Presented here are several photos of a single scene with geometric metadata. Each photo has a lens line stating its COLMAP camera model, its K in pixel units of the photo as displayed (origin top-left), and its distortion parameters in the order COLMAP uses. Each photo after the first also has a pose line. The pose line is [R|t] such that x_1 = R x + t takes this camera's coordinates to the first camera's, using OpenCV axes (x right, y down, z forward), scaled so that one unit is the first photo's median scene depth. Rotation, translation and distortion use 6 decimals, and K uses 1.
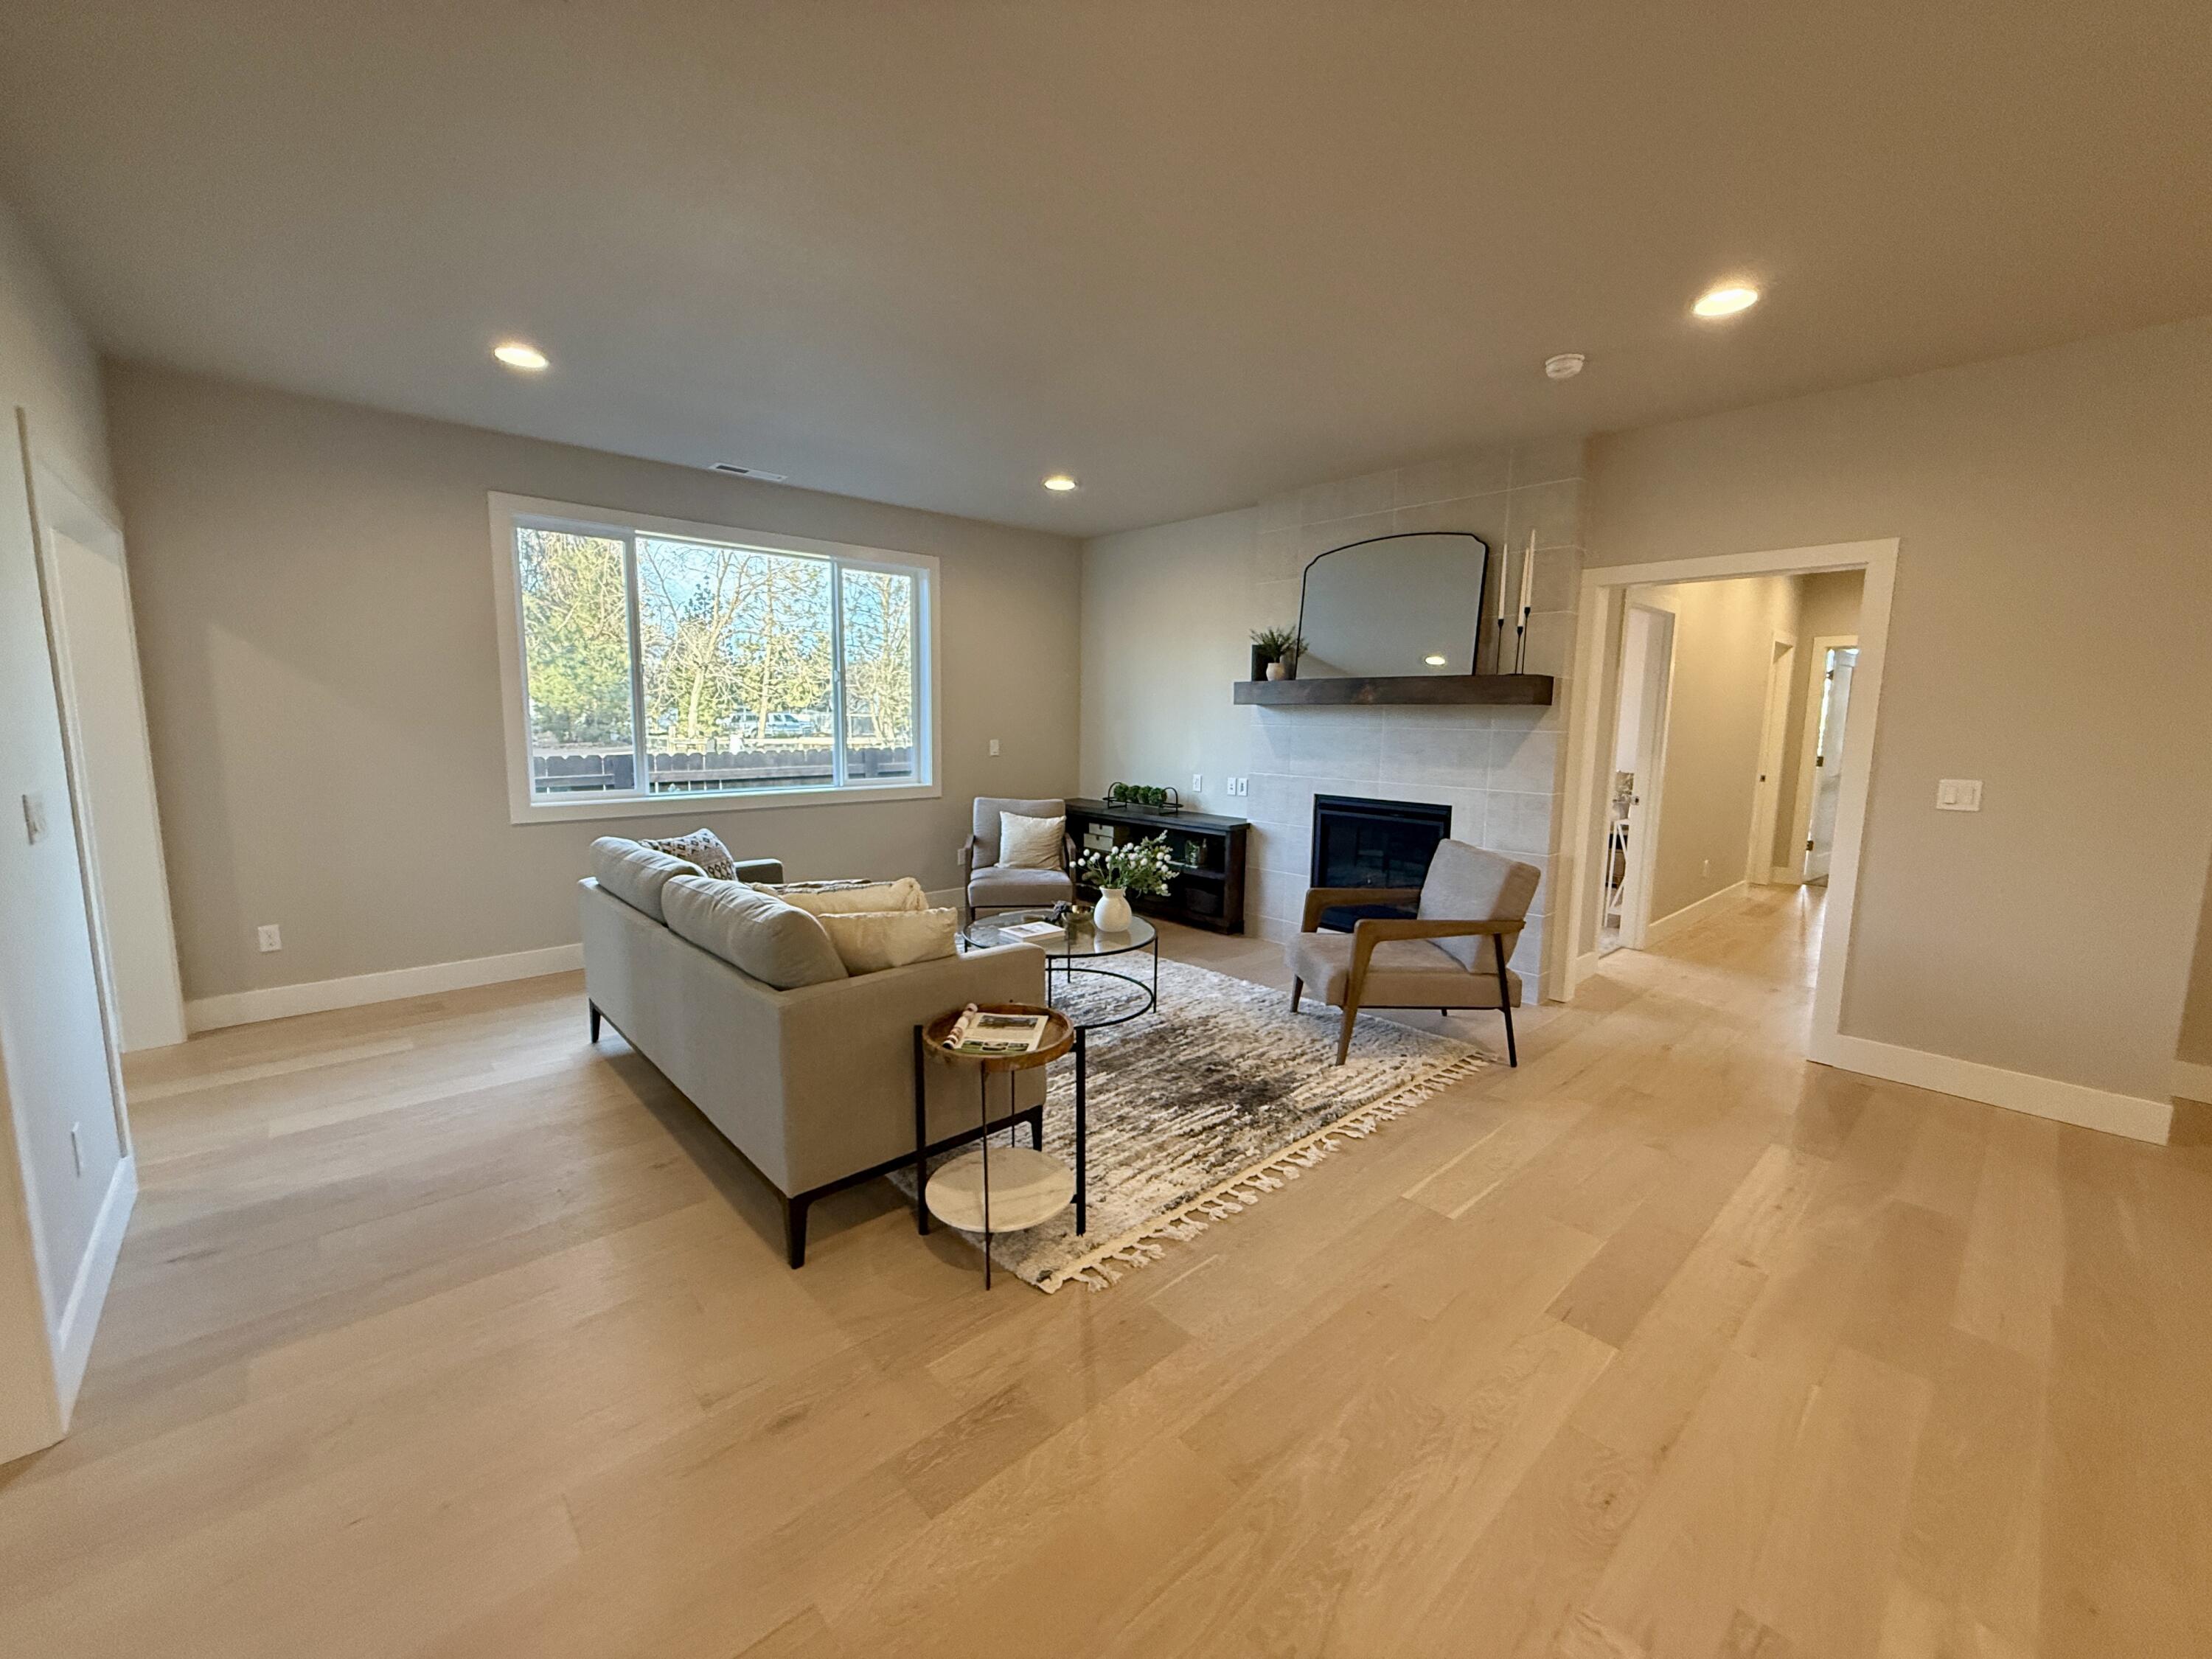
lens RADIAL K [[875.2, 0, 1098.6], [0, 875.2, 825.4], [0, 0, 1]] dist [-0.002325, -0.000134]
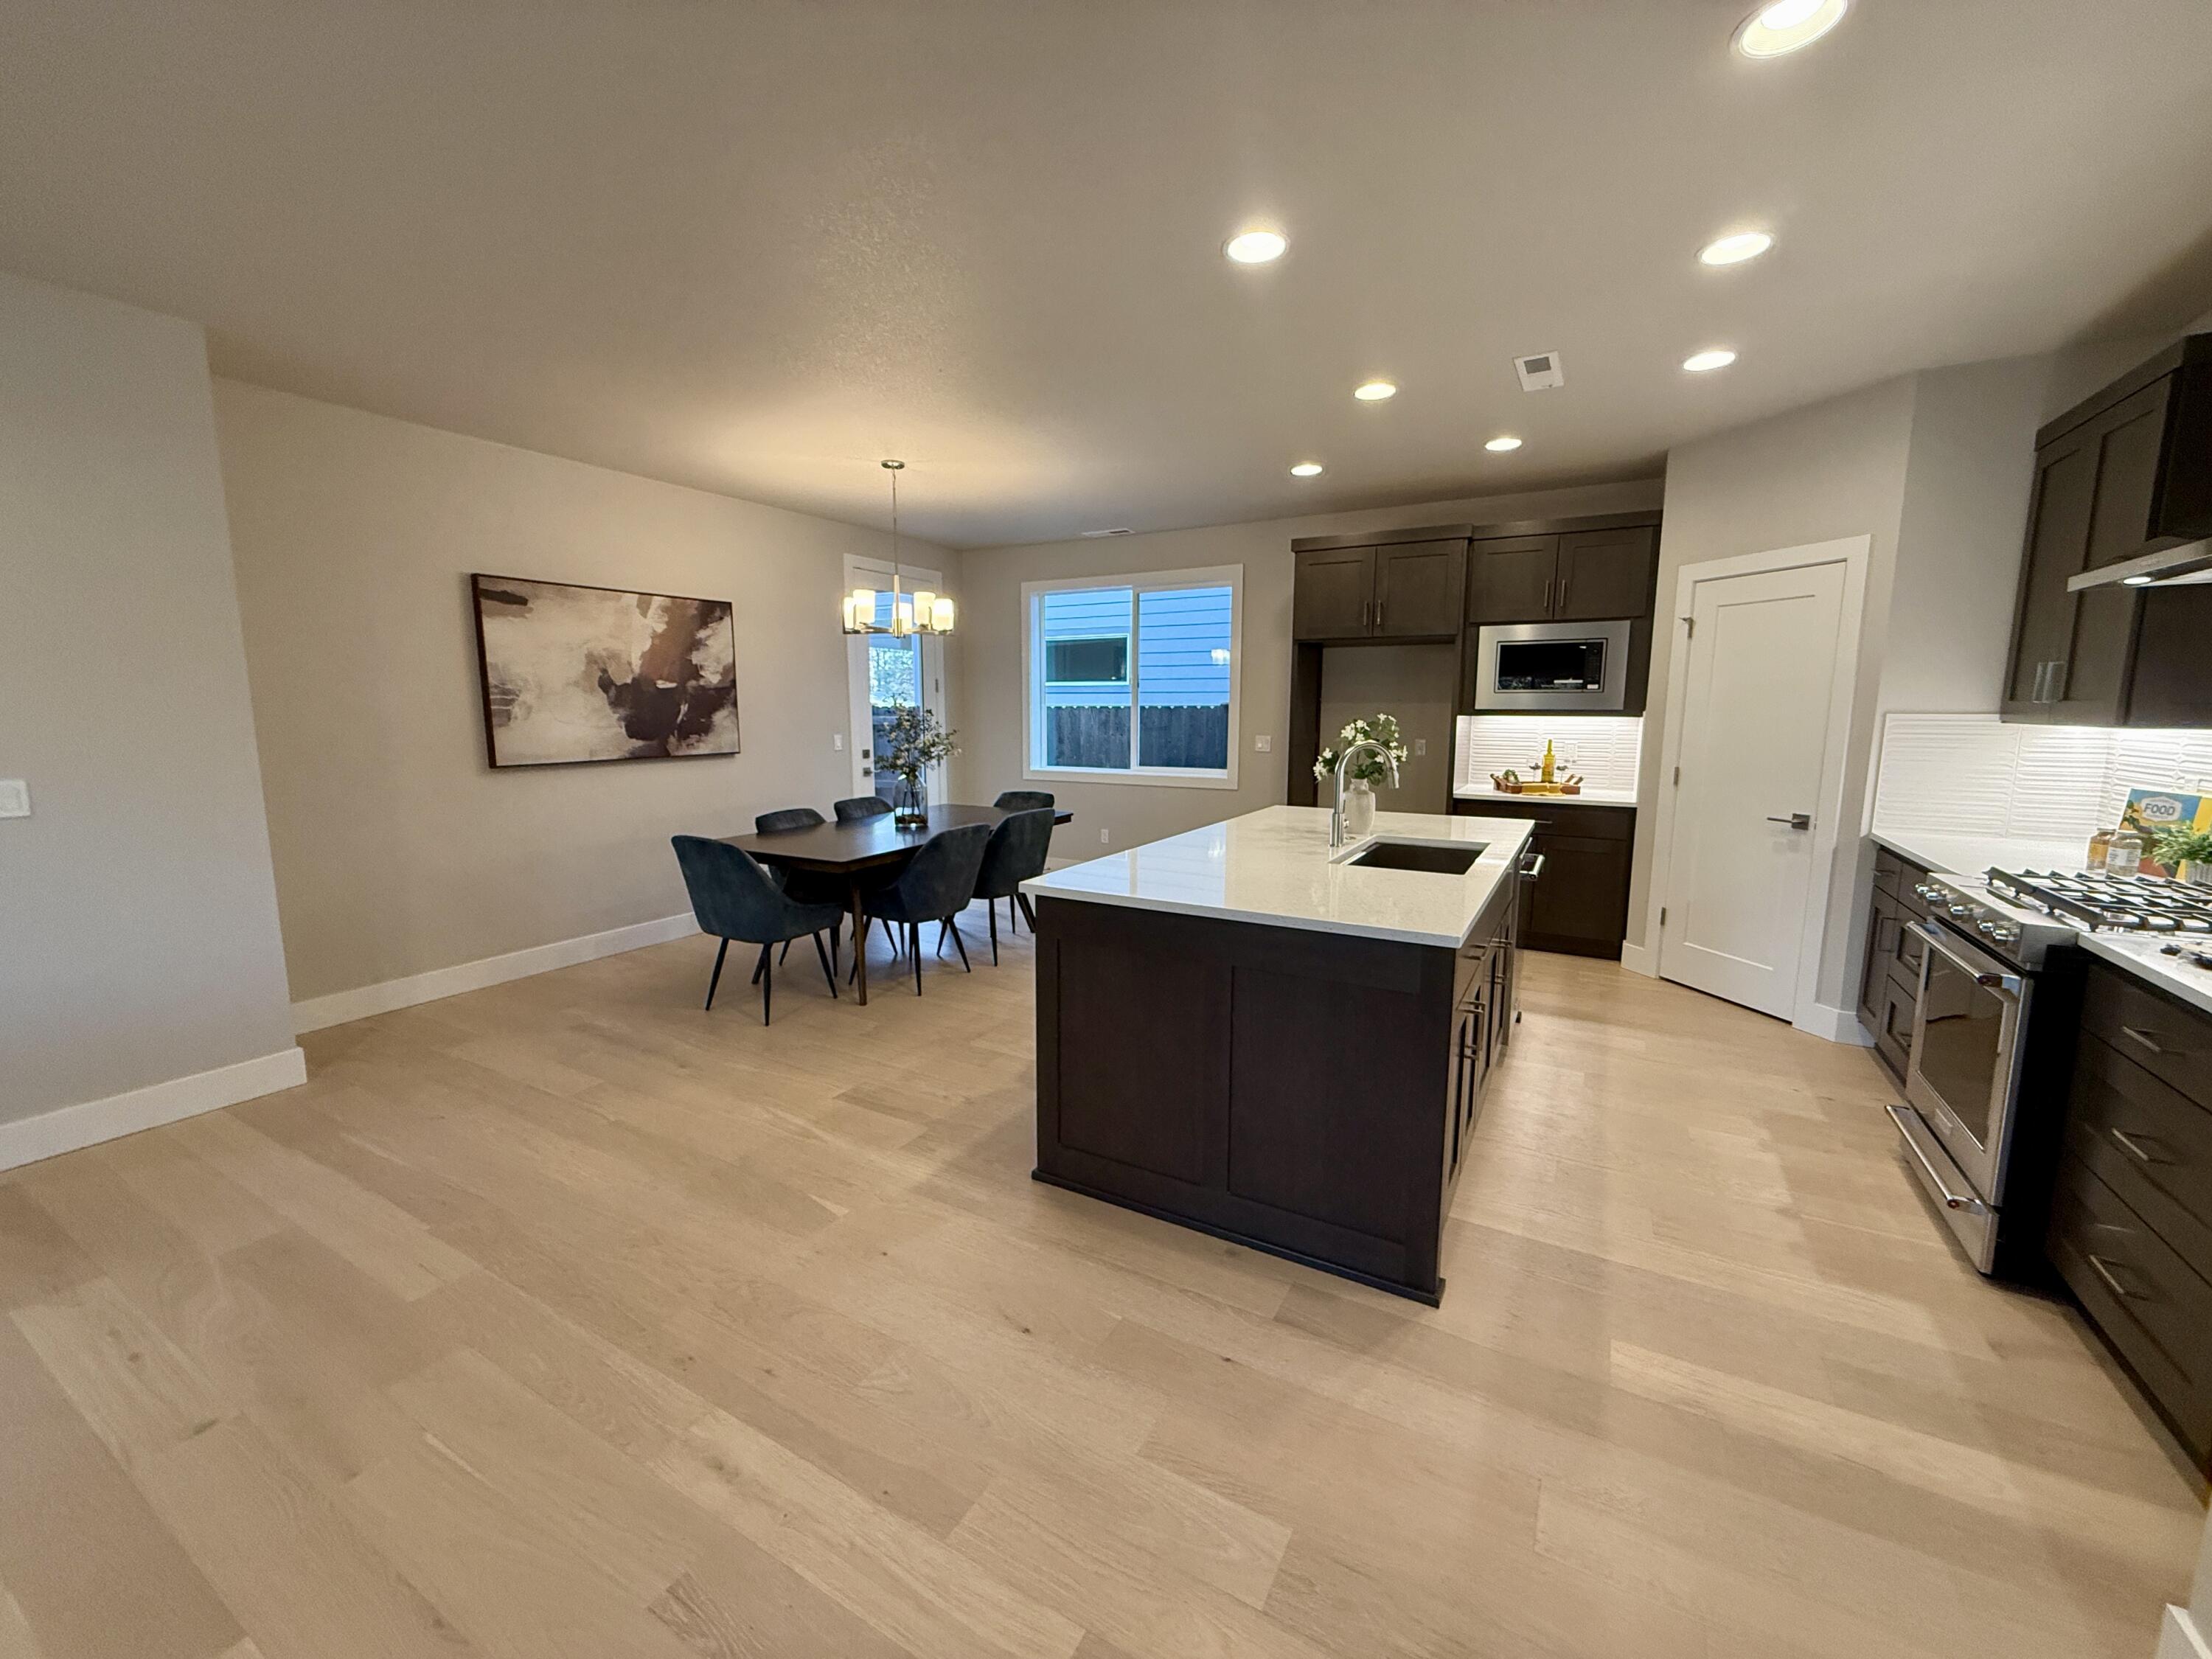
lens RADIAL K [[875.2, 0, 1101.9], [0, 875.2, 824.8], [0, 0, 1]] dist [-0.002325, -0.000134]
pose [[-0.311356, -0.141913, 0.939637, -0.071286], [0.114997, 0.975893, 0.185494, -0.031412], [-0.943310, 0.165810, -0.287530, 0.191352]]
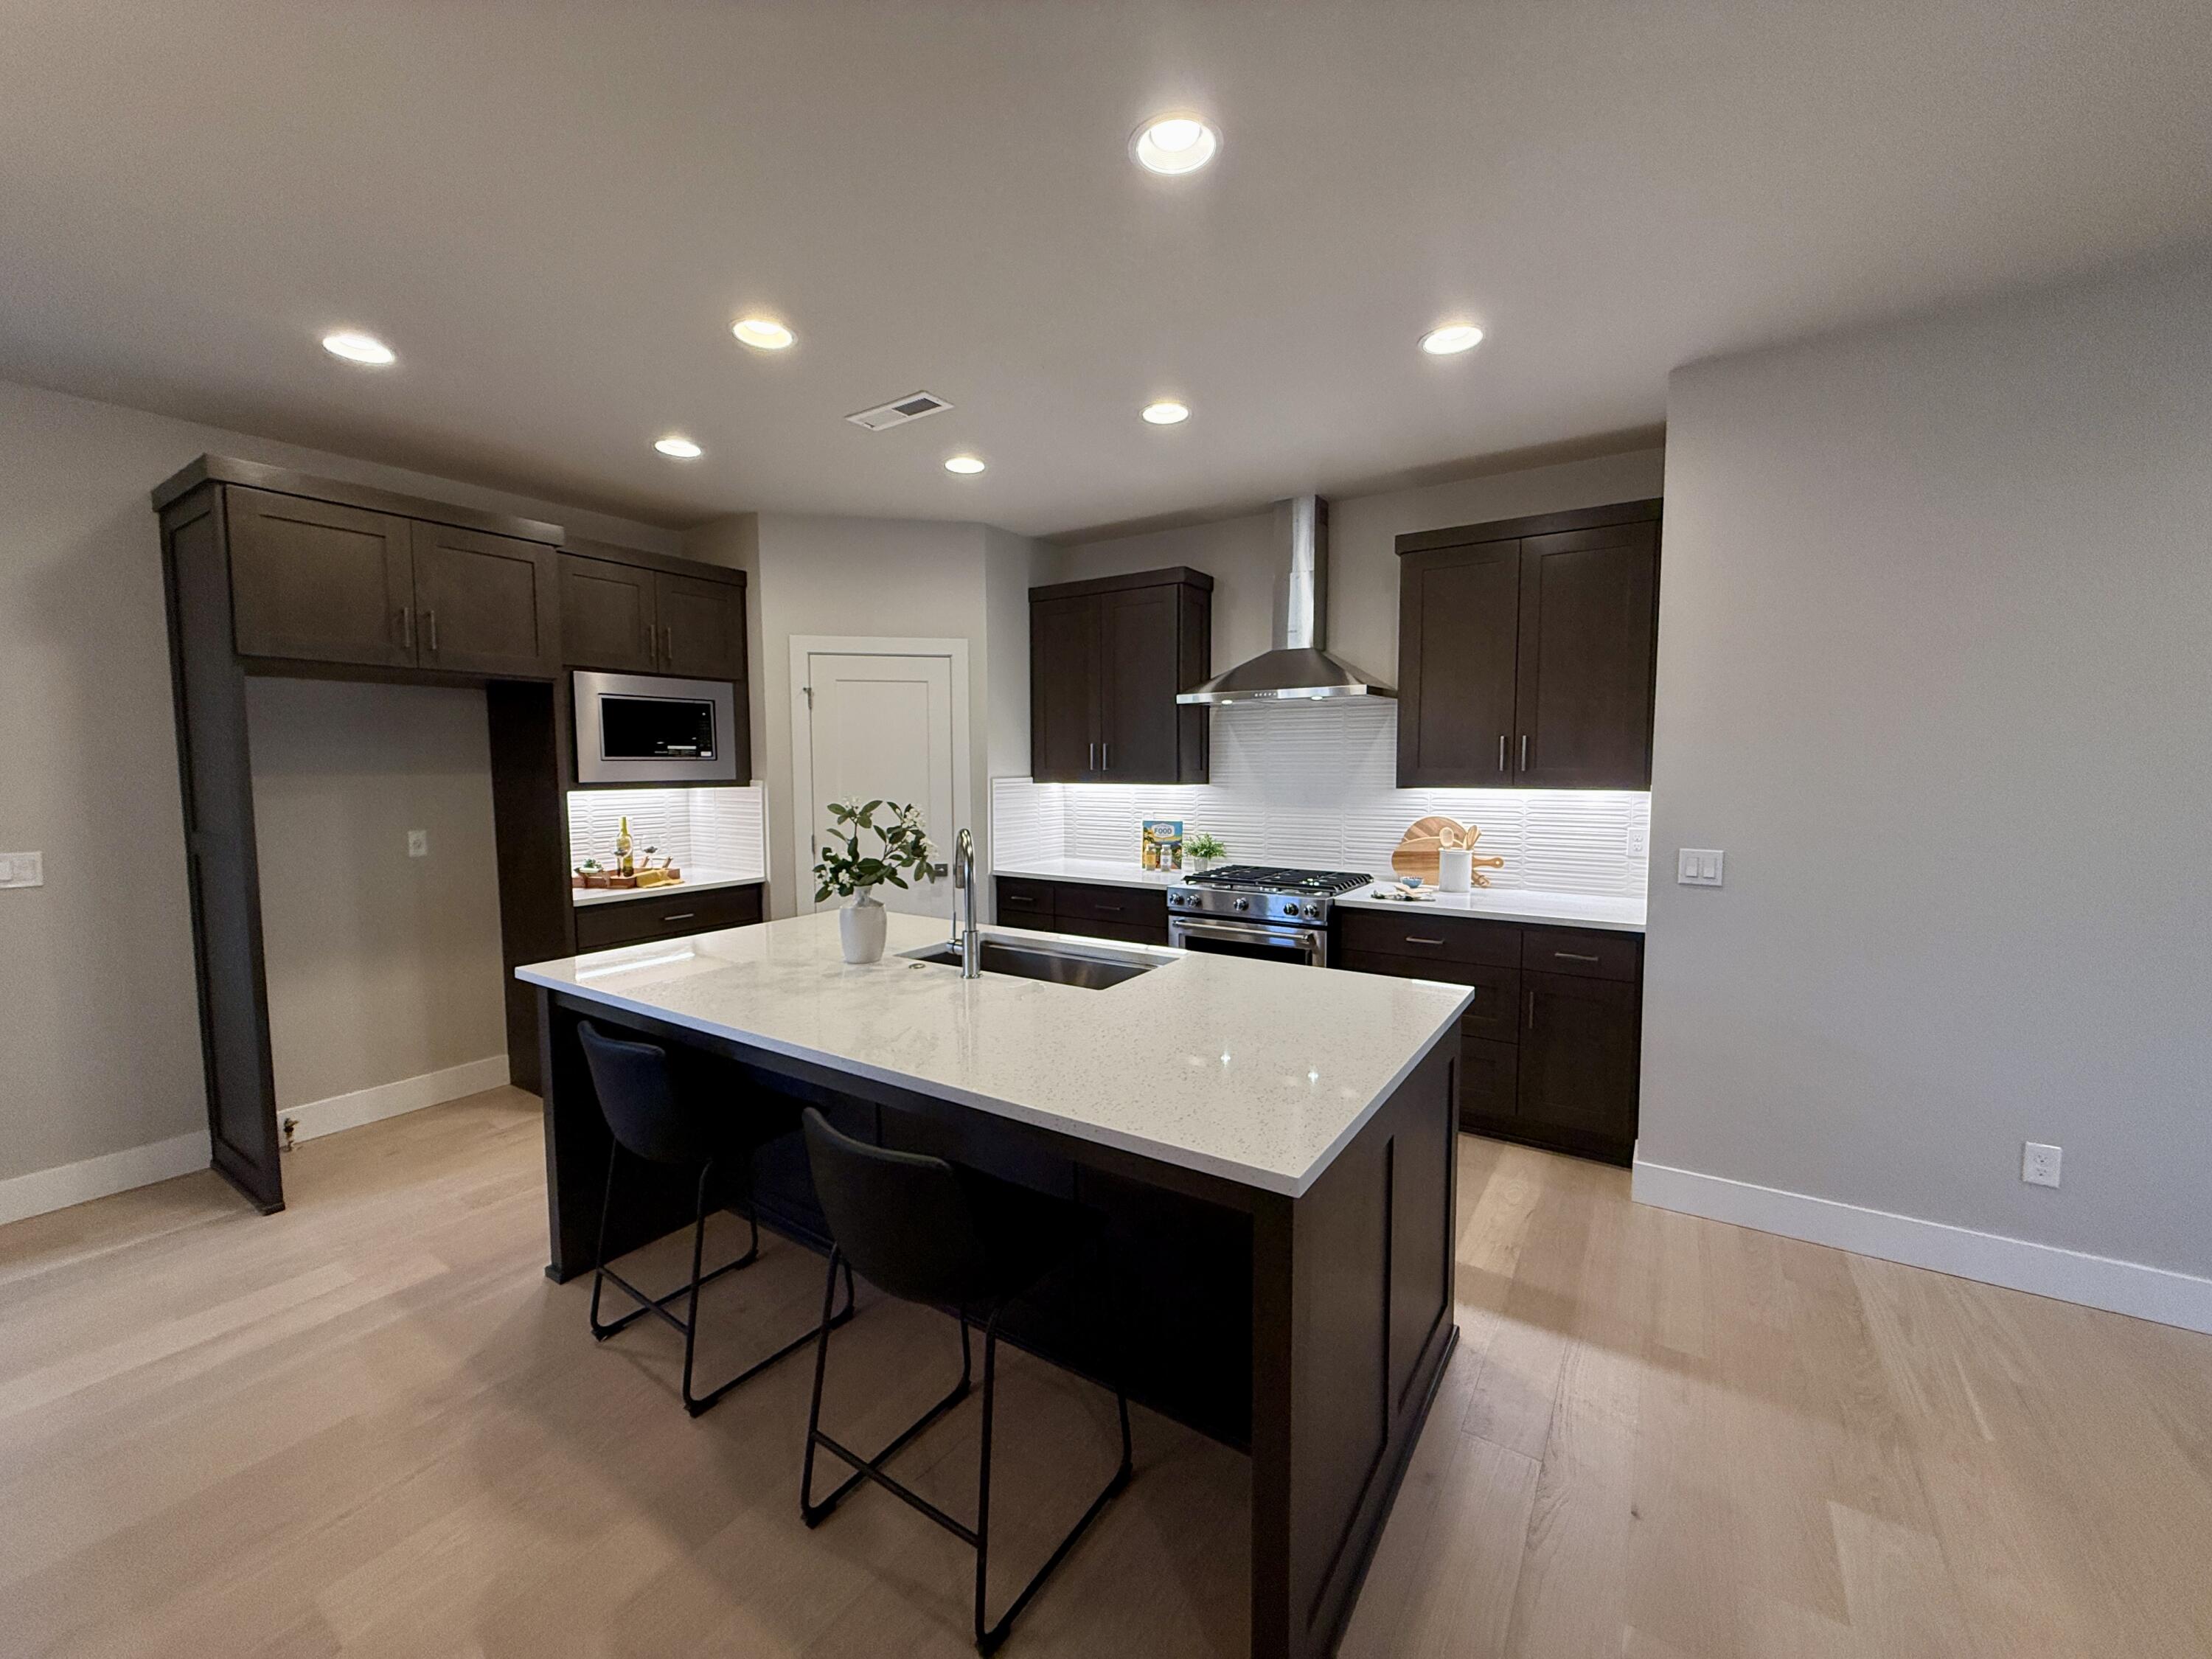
lens RADIAL K [[875.2, 0, 1105.9], [0, 875.2, 827.3], [0, 0, 1]] dist [-0.002325, -0.000134]
pose [[-0.968705, 0.010686, -0.247985, 0.553222], [-0.037802, 0.981068, 0.189940, -0.045768], [0.245319, 0.193370, -0.949961, 0.297793]]
